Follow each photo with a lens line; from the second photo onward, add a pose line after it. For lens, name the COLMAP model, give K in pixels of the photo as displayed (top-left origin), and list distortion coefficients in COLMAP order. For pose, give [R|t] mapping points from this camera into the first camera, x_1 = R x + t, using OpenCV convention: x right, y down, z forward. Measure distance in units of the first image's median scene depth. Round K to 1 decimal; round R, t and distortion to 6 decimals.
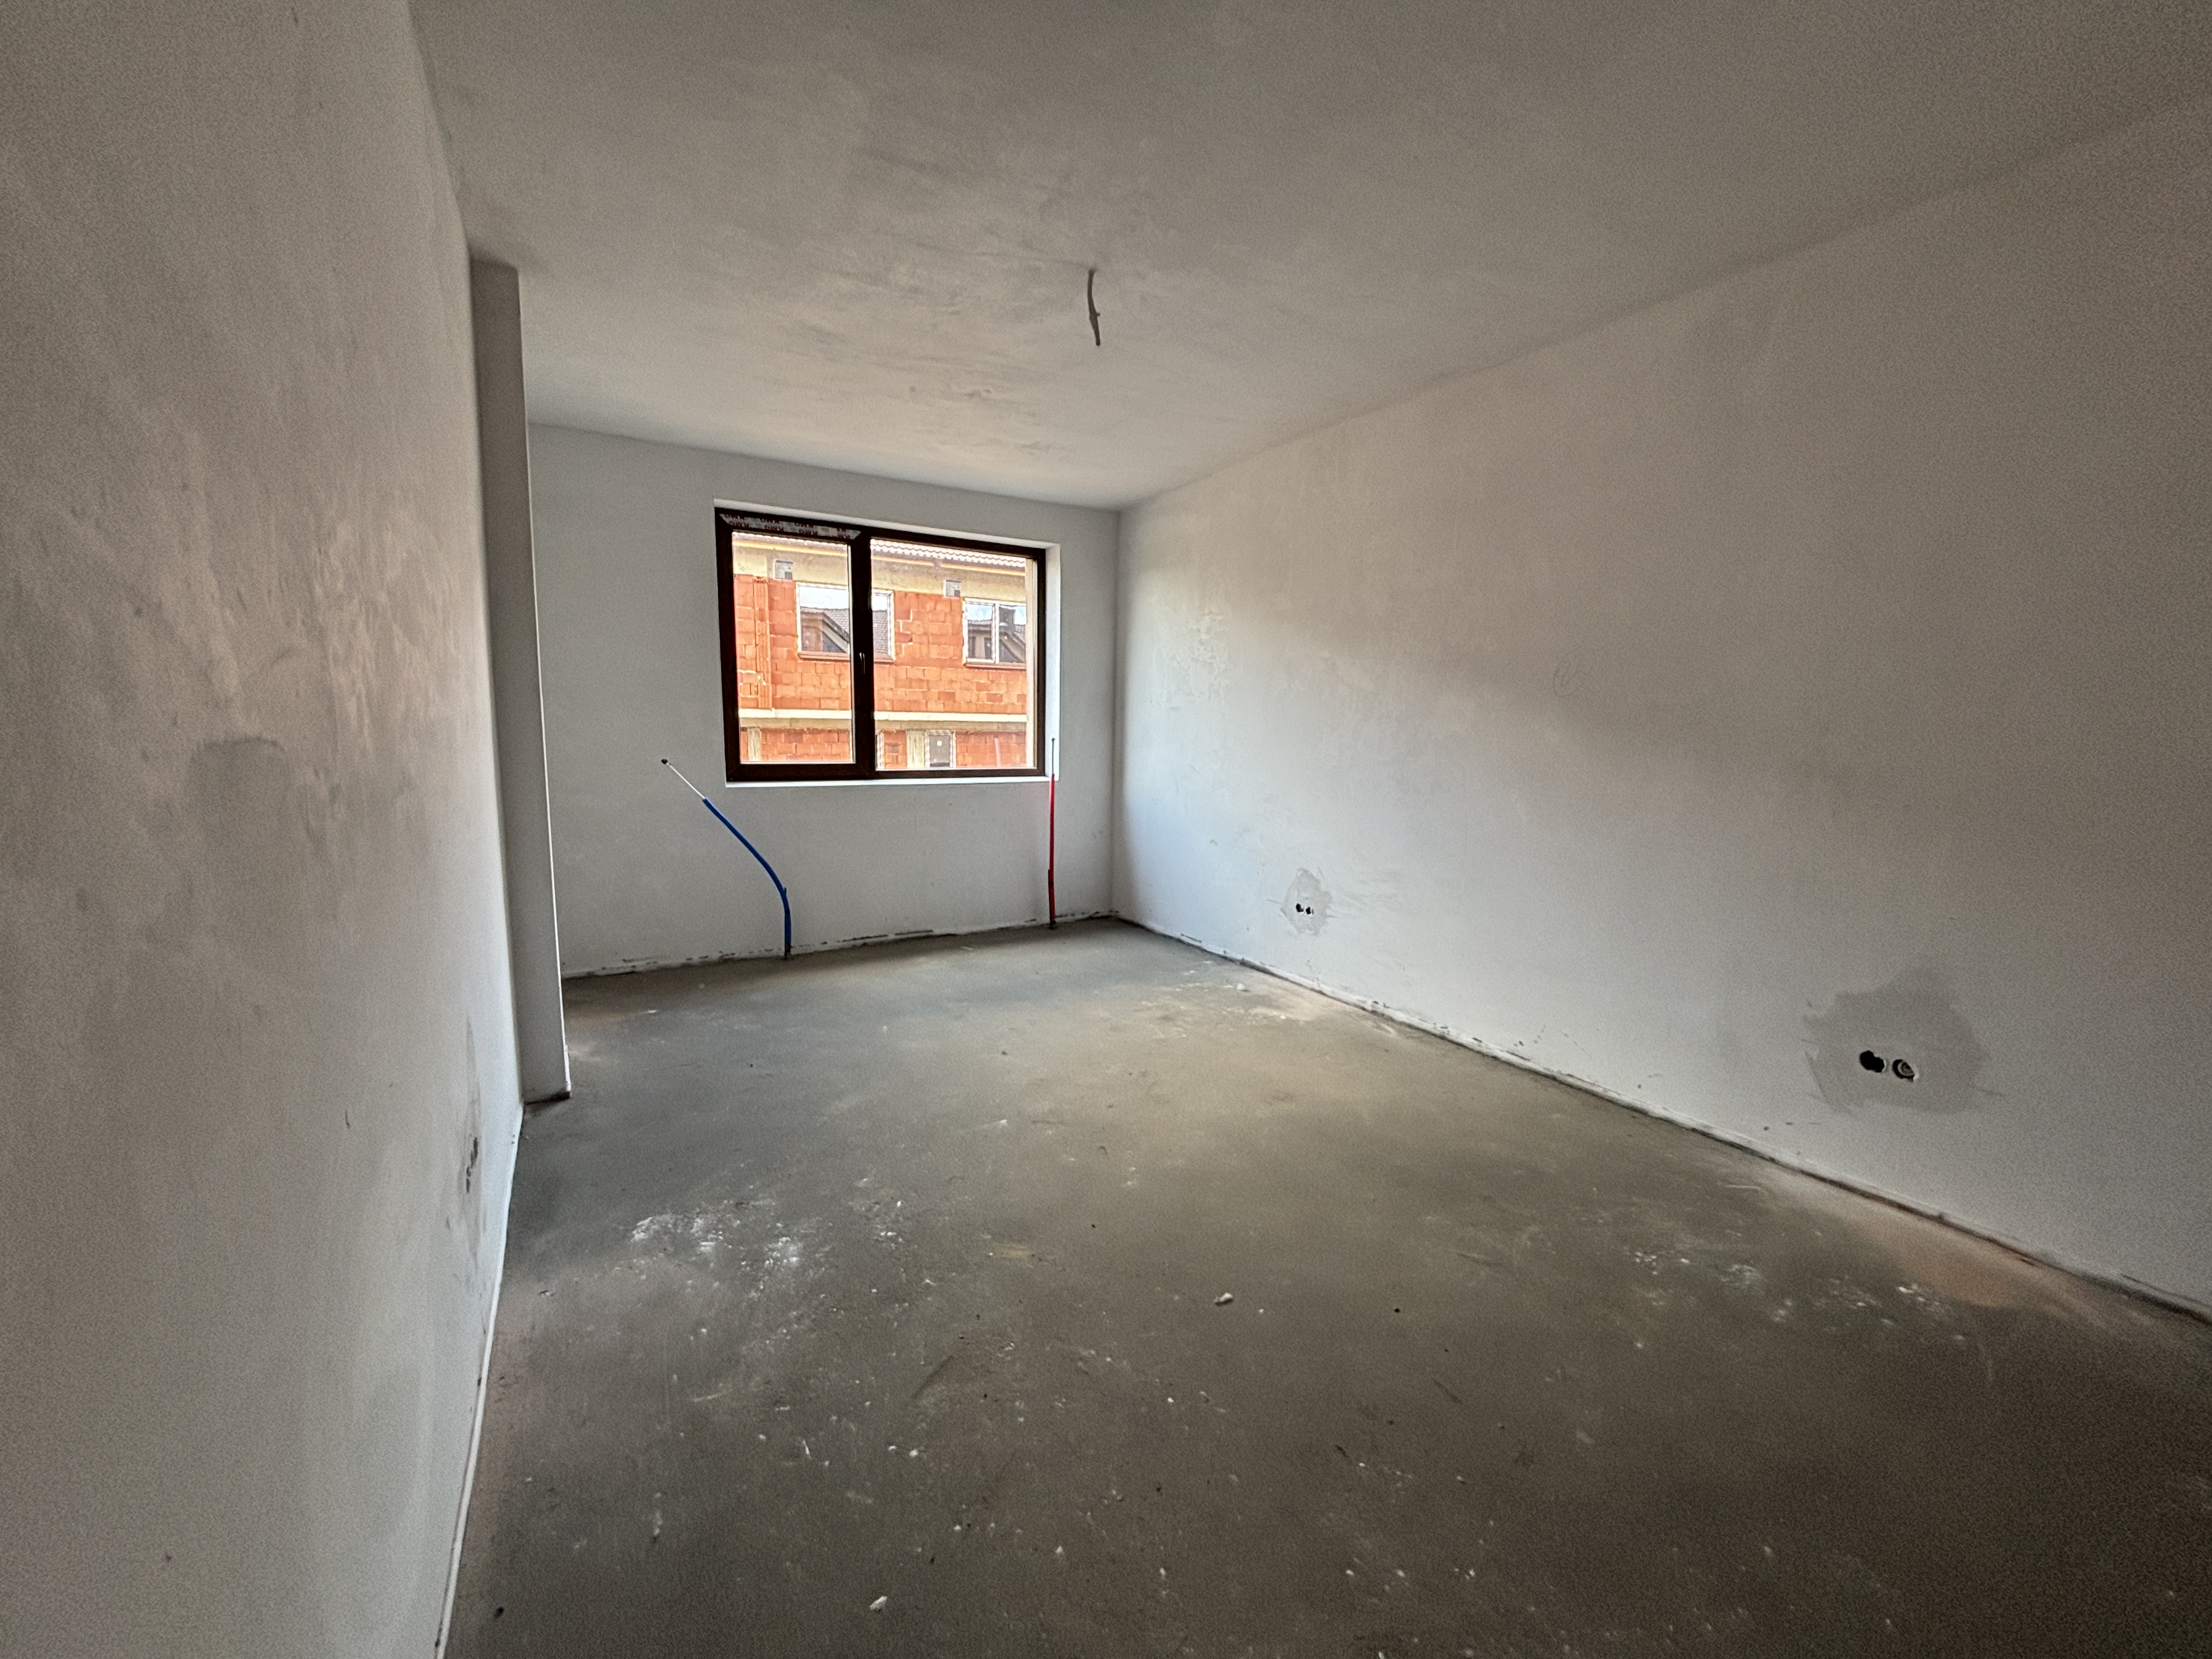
lens RADIAL K [[890.5, 0, 1109.5], [0, 890.5, 819.5], [0, 0, 1]] dist [0.007625, -0.003036]
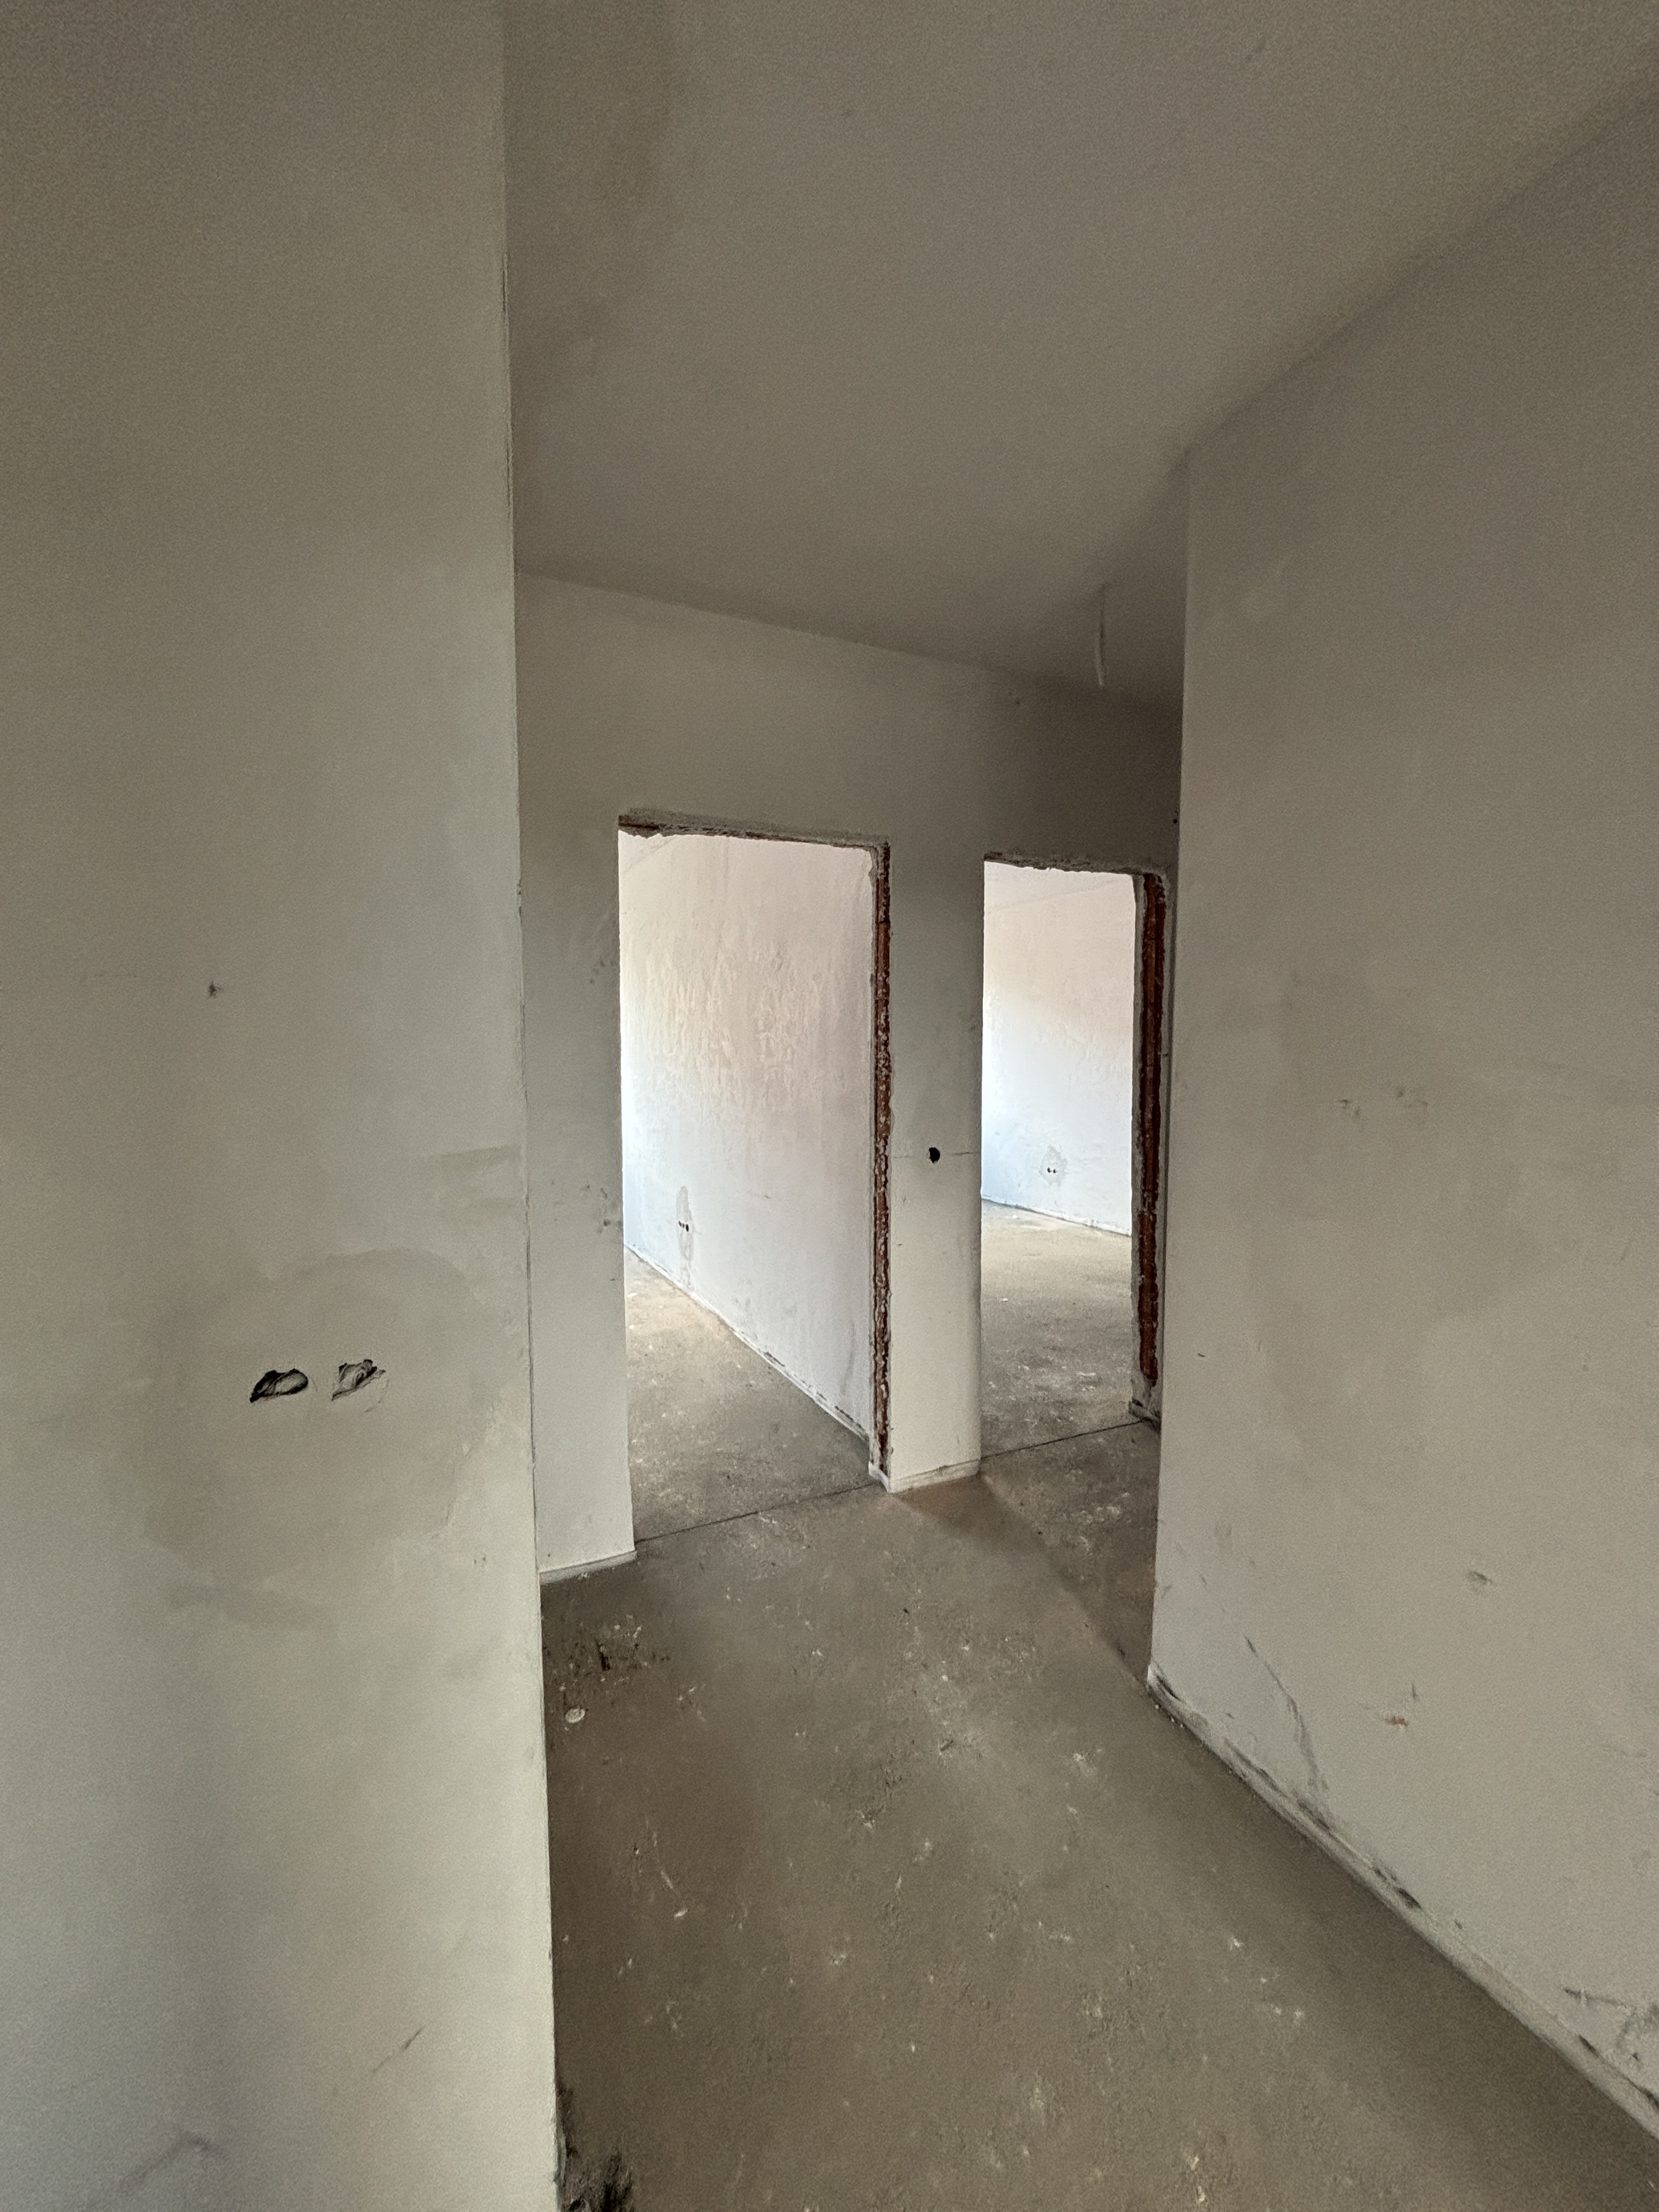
lens RADIAL K [[890.5, 0, 837.6], [0, 890.5, 1112.2], [0, 0, 1]] dist [0.007625, -0.003036]
pose [[0.998083, -0.014536, -0.060160, -0.097948], [0.012186, 0.999156, -0.039234, 0.060349], [0.060680, 0.038426, 0.997417, -0.835069]]
